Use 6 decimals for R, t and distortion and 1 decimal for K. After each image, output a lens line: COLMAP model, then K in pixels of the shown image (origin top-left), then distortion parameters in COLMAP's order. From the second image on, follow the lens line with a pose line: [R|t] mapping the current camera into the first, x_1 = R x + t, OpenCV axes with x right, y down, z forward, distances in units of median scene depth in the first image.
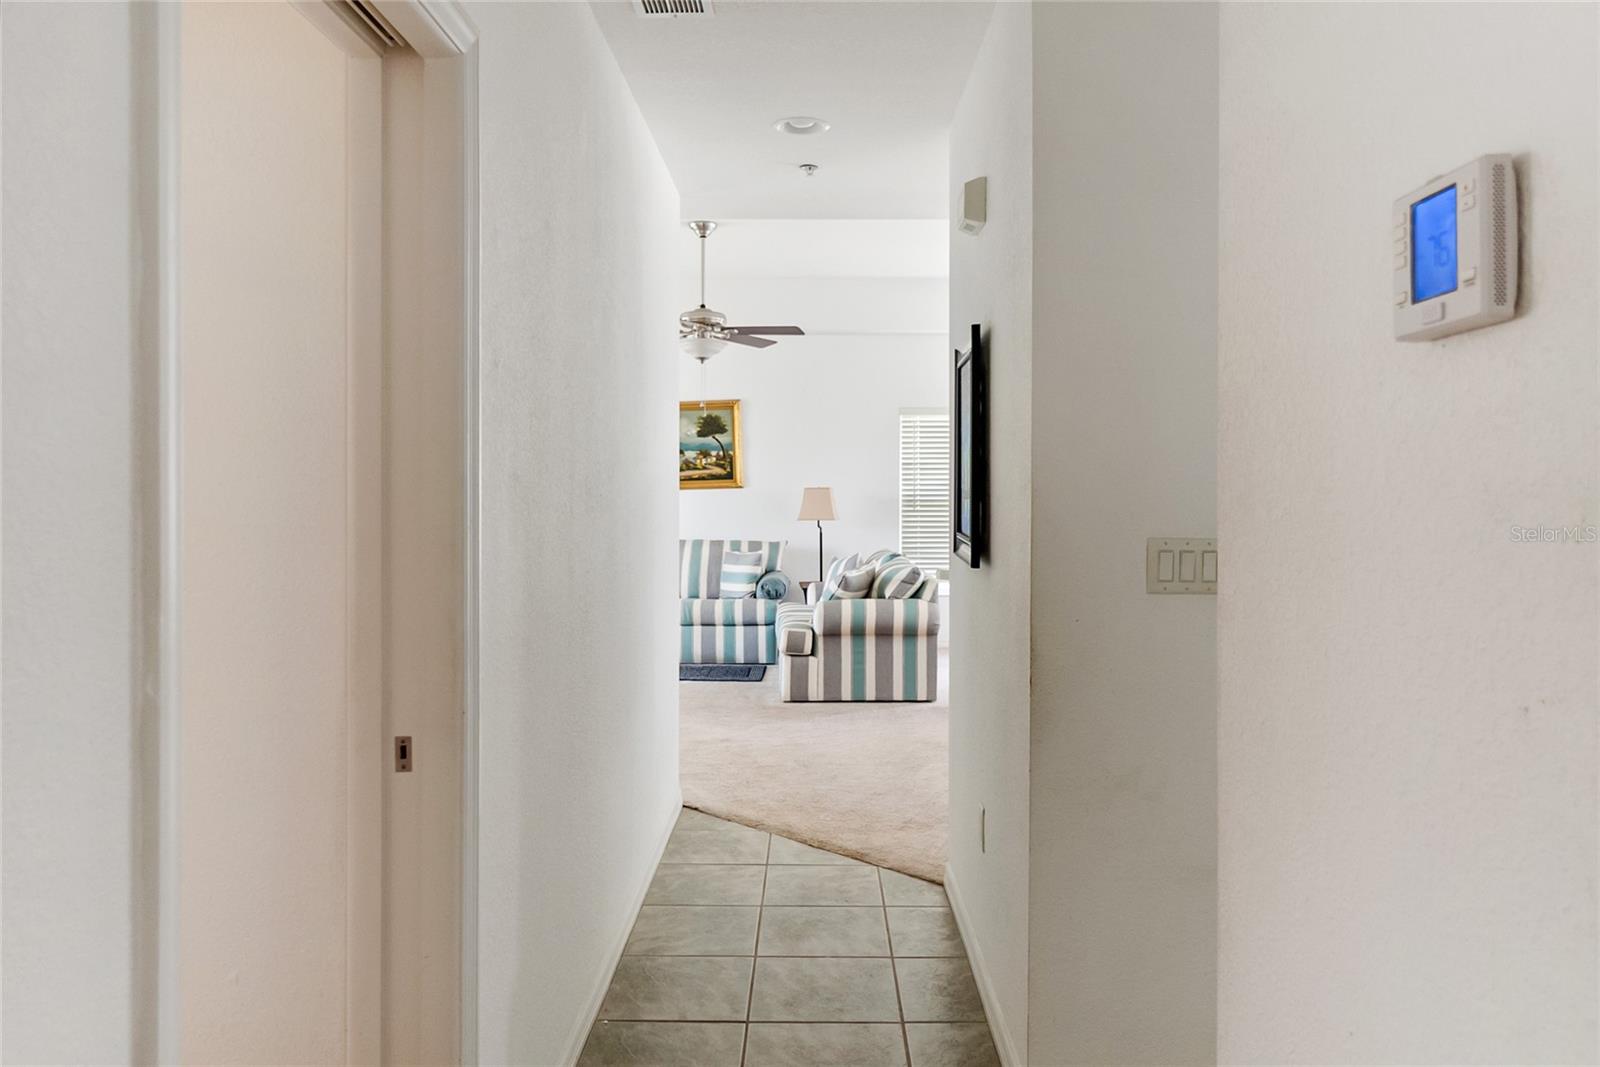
lens RADIAL K [[1128.9, 0, 801.9], [0, 1128.9, 486.7], [0, 0, 1]] dist [0.000115, 0.000004]
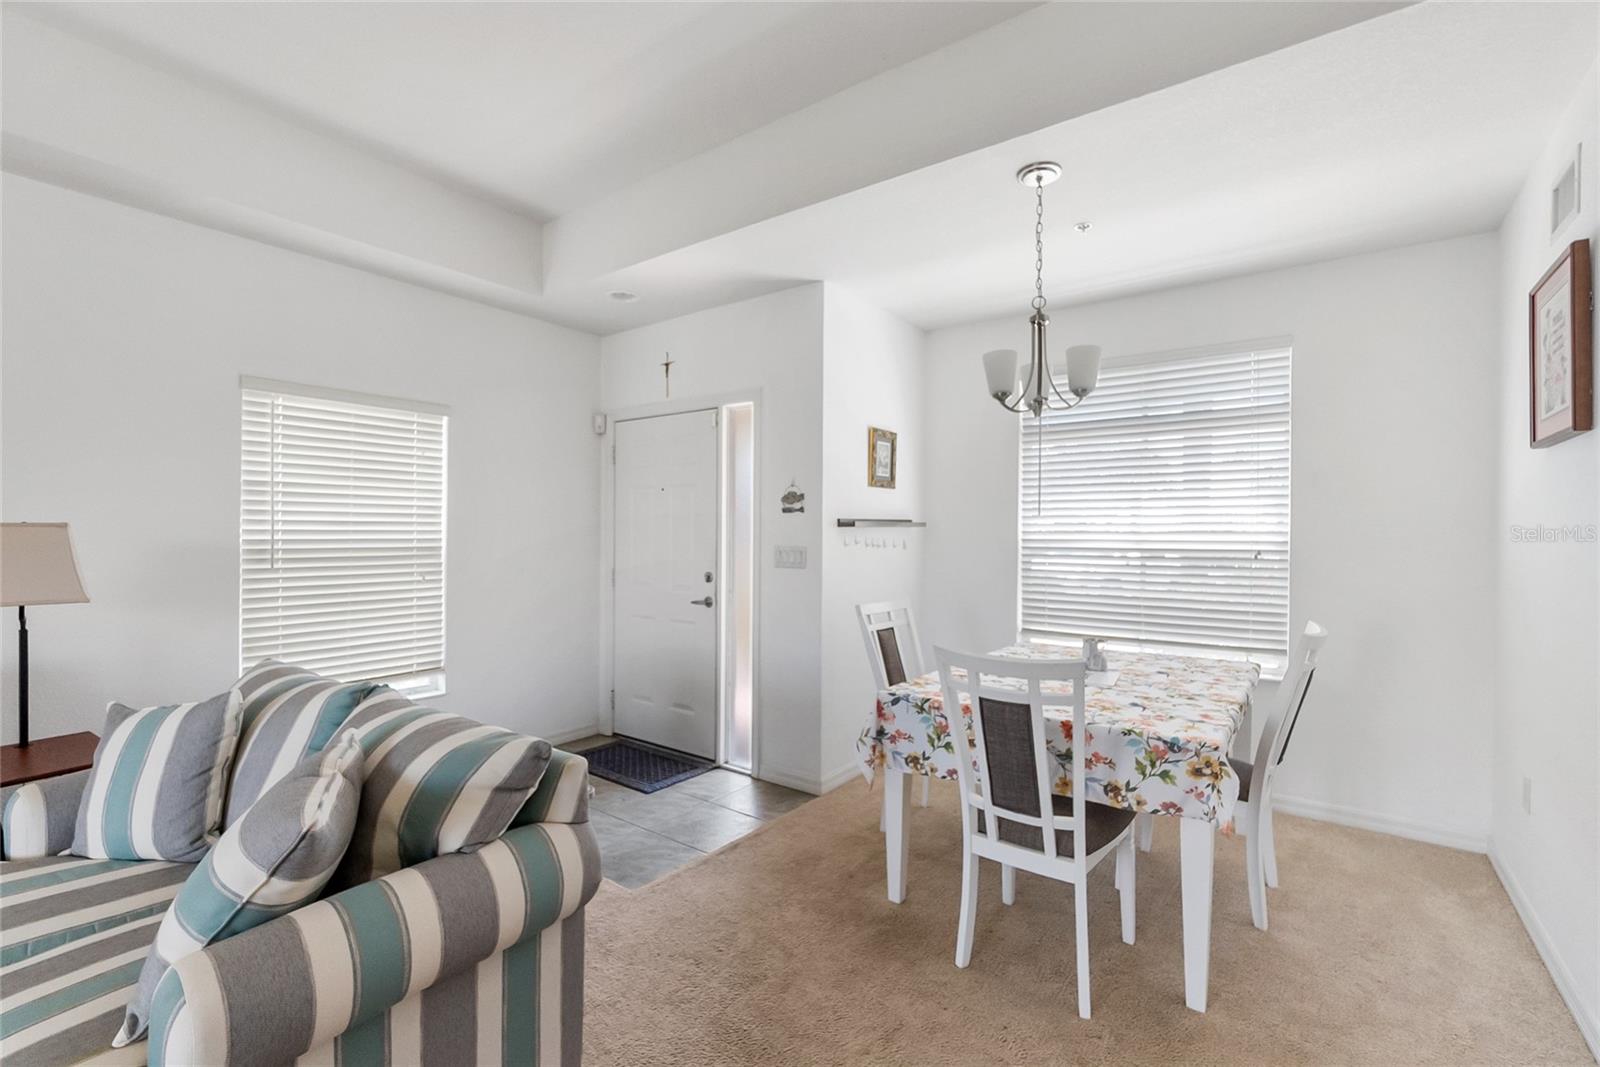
lens RADIAL K [[696.3, 0, 803.3], [0, 696.3, 529.6], [0, 0, 1]] dist [0.000186, -0.008304]
pose [[0.590556, 0.004222, 0.806986, -0.021387], [0.001661, 0.999978, -0.006447, 0.004703], [-0.806995, 0.005148, 0.590536, 0.612300]]
